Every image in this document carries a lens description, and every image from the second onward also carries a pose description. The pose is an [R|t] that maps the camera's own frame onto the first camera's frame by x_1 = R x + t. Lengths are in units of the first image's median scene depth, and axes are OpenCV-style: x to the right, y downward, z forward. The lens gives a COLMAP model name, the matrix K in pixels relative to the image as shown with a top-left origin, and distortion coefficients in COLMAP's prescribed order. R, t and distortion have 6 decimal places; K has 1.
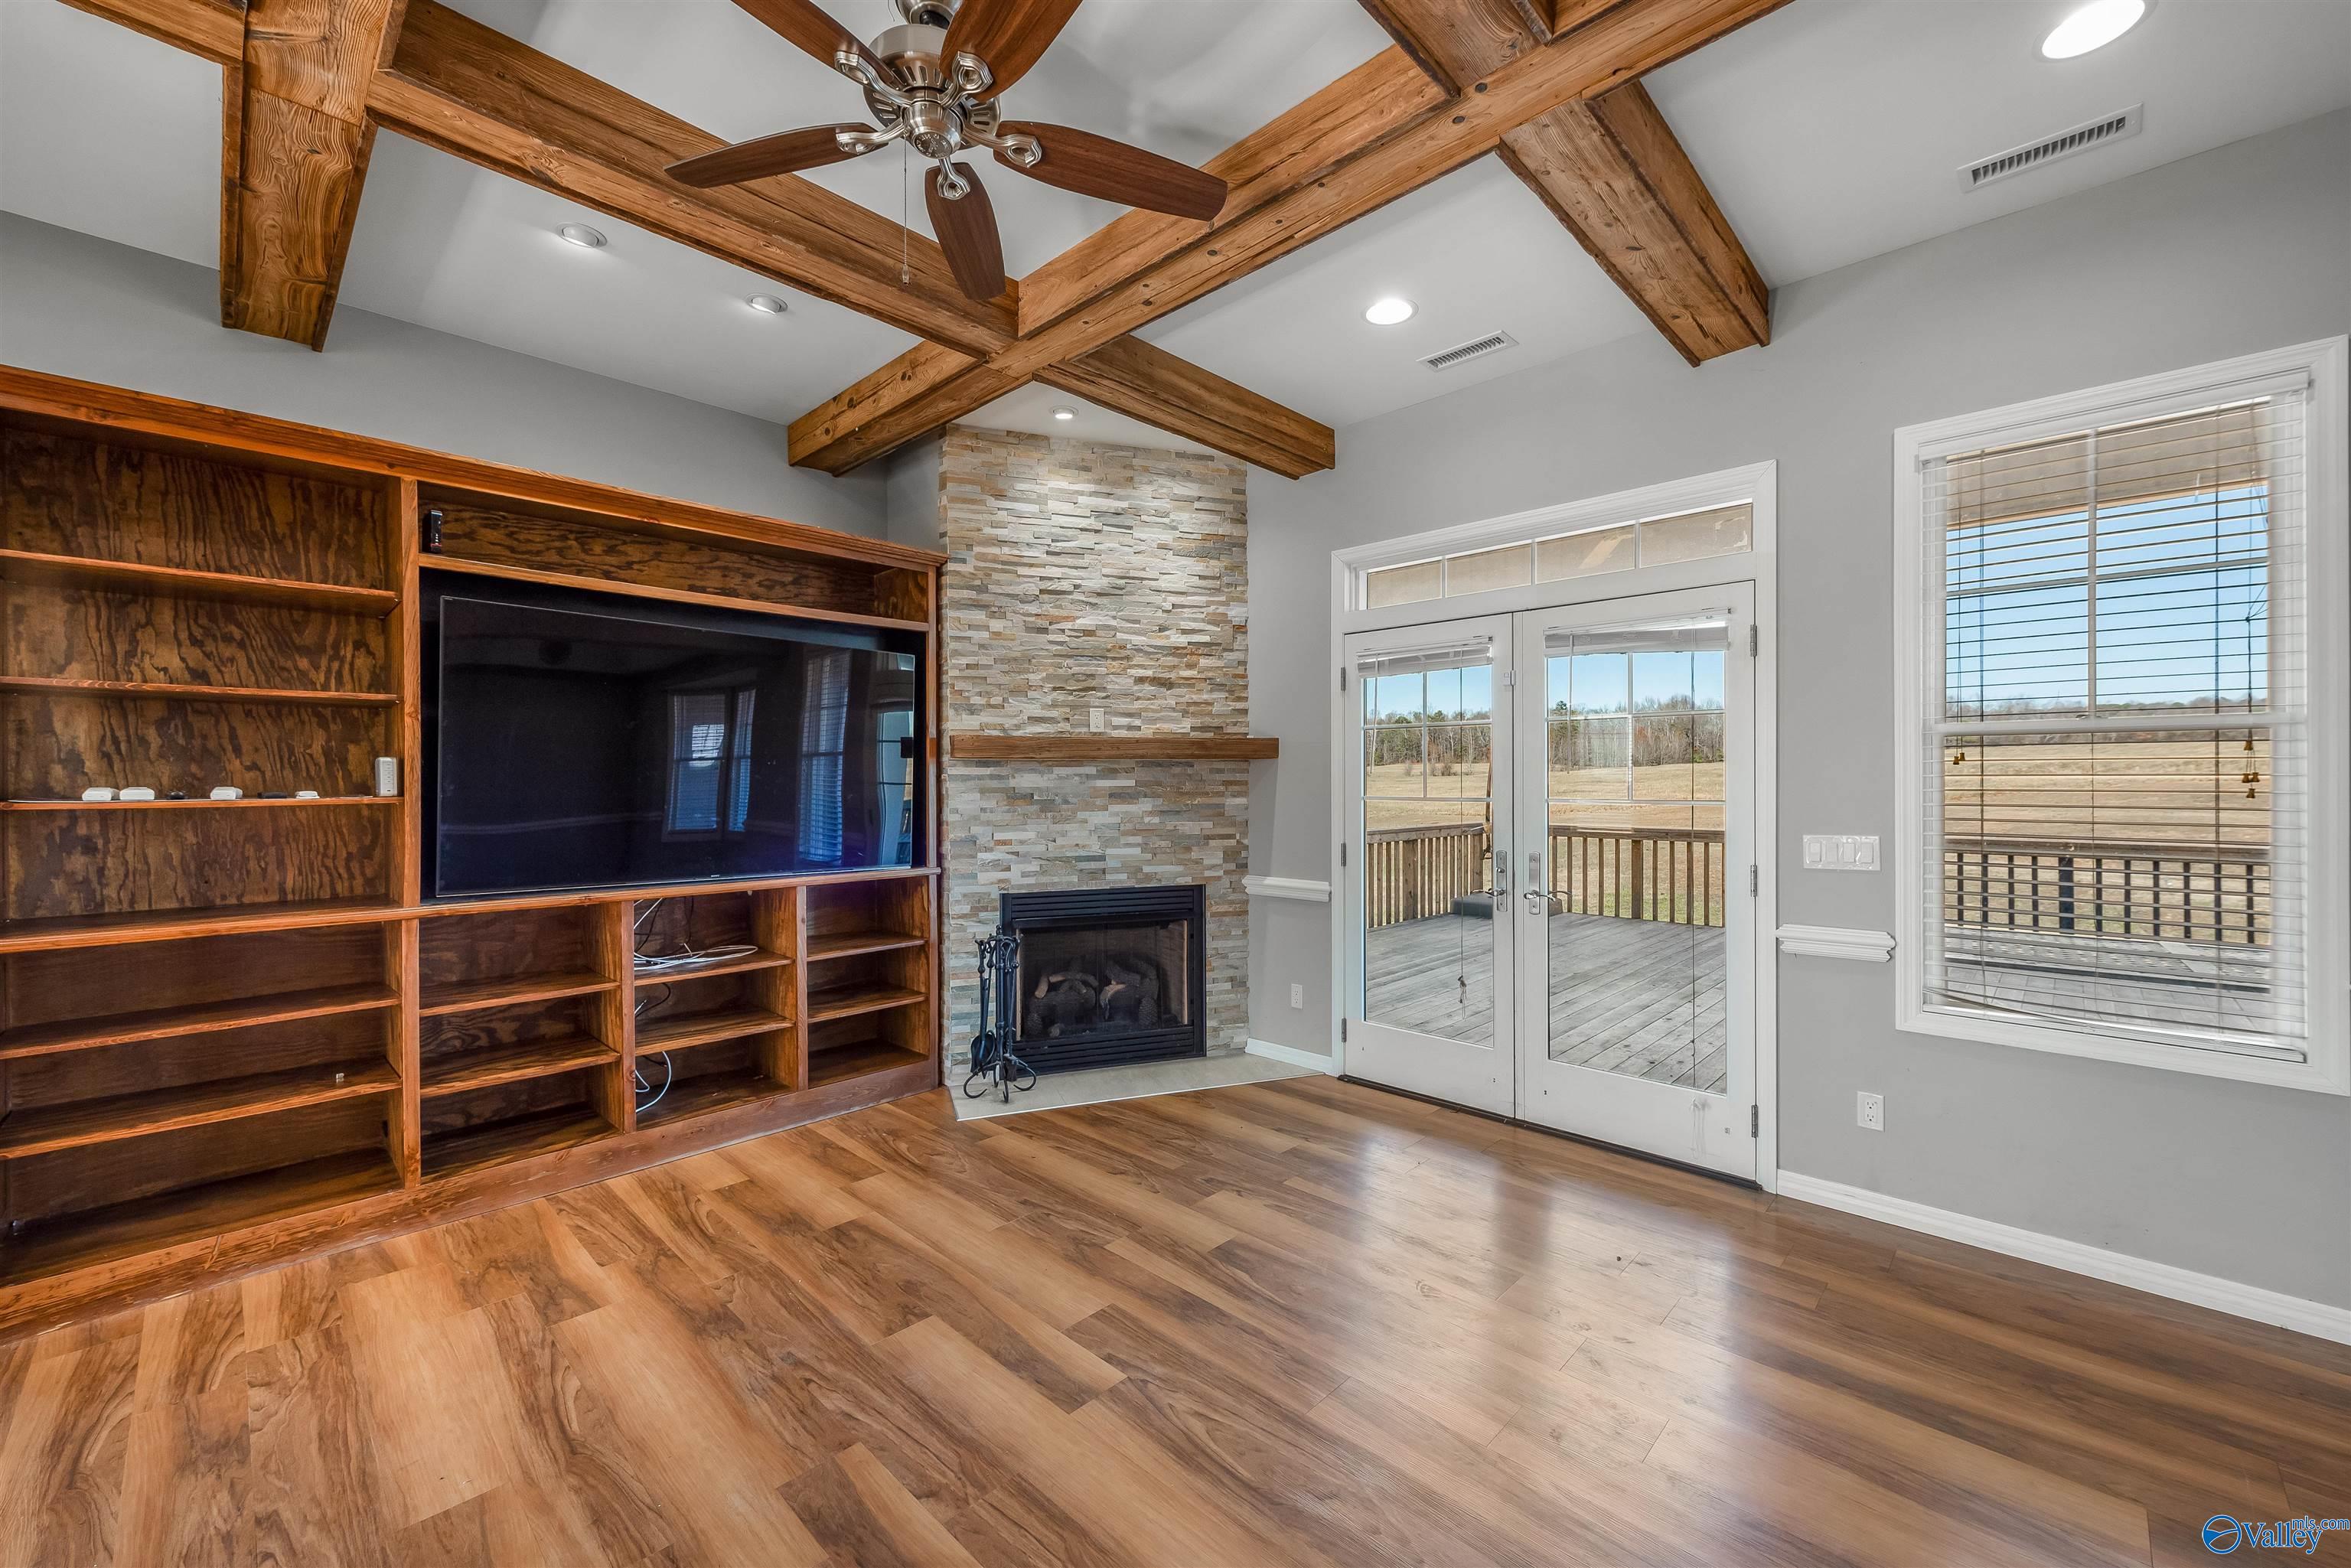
lens RADIAL K [[927.1, 0, 1178.6], [0, 927.1, 777.9], [0, 0, 1]] dist [0.000513, -0.000112]
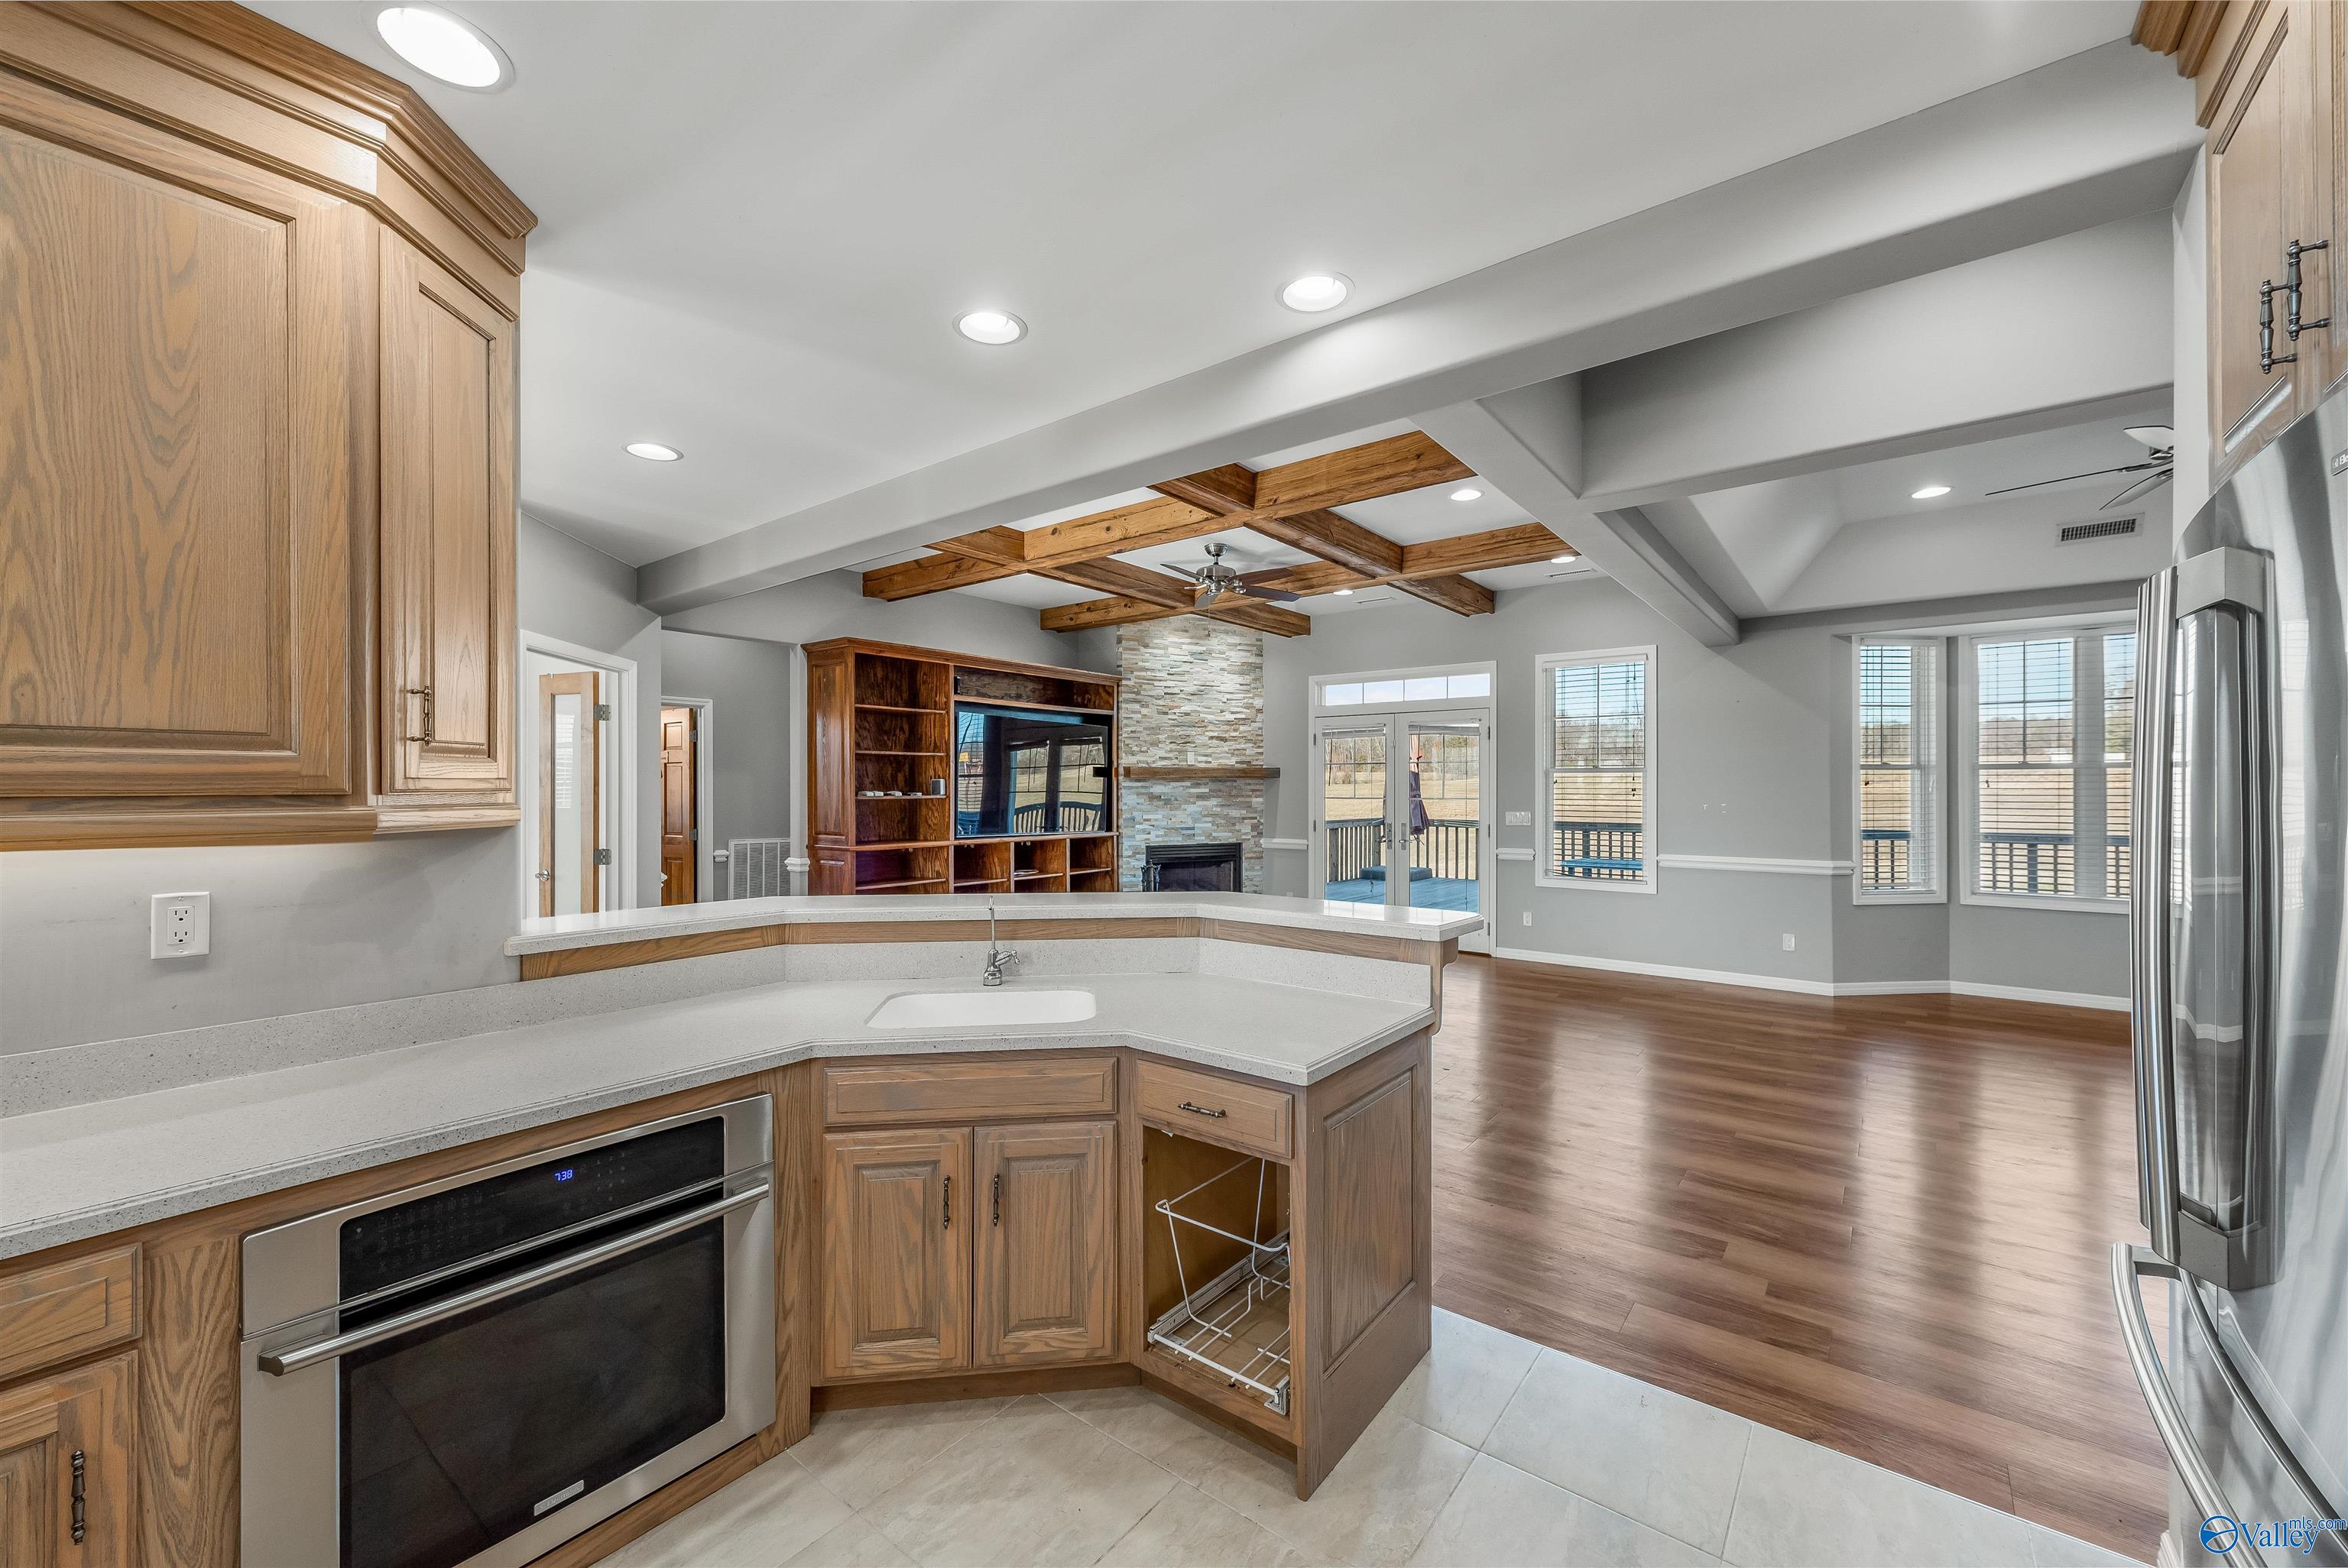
lens RADIAL K [[925.8, 0, 1177.3], [0, 925.8, 787.3], [0, 0, 1]] dist [0.000513, -0.000112]
pose [[0.994782, 0.003190, 0.101969, -0.320626], [-0.003427, 0.999992, 0.002153, -0.005129], [-0.101961, -0.002491, 0.994785, -0.964335]]
